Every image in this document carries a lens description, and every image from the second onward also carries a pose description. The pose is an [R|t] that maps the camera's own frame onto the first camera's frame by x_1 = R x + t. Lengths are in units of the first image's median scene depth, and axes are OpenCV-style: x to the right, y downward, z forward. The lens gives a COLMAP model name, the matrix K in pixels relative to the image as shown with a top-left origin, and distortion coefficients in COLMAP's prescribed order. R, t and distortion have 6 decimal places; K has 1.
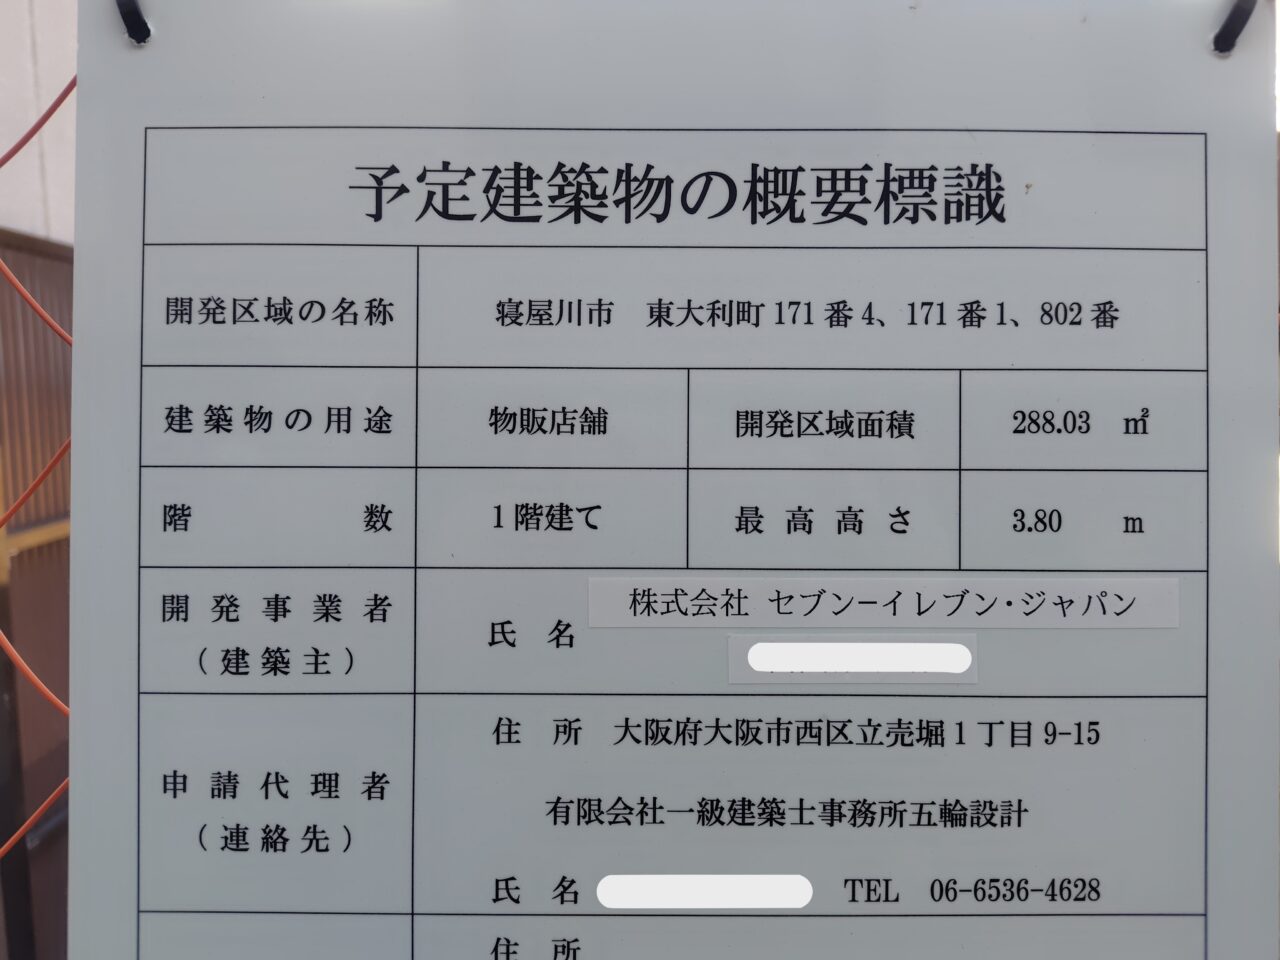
lens RADIAL K [[865.3, 0, 638.2], [0, 865.3, 473.9], [0, 0, 1]] dist [0.020990, -0.022430]
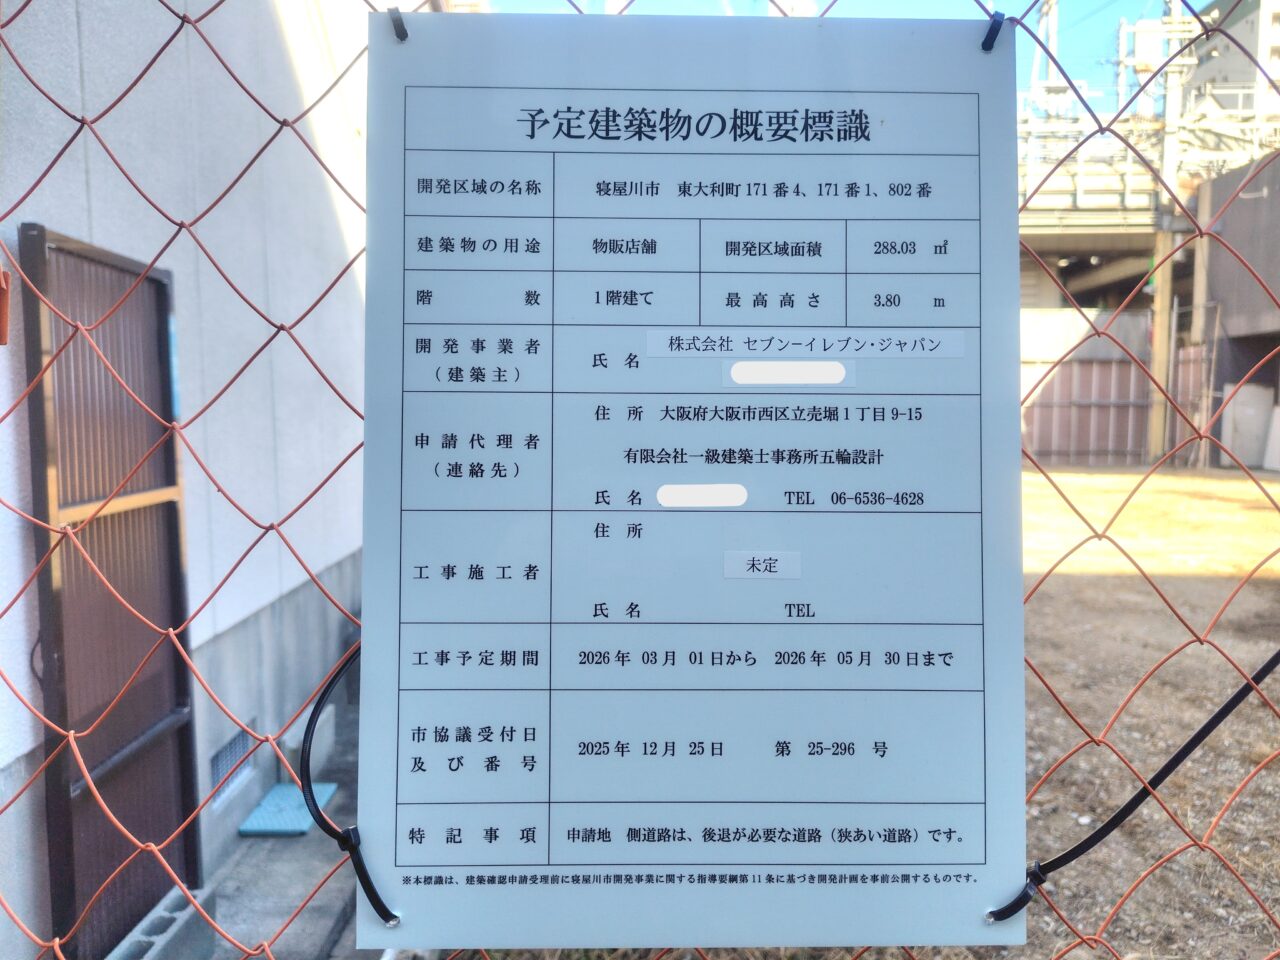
lens RADIAL K [[865.3, 0, 648.8], [0, 865.3, 486.7], [0, 0, 1]] dist [0.020990, -0.022430]
pose [[0.999096, 0.008534, -0.041644, 0.029048], [0.005376, 0.946410, 0.322922, -0.168366], [0.042168, -0.322854, 0.945509, -0.893326]]
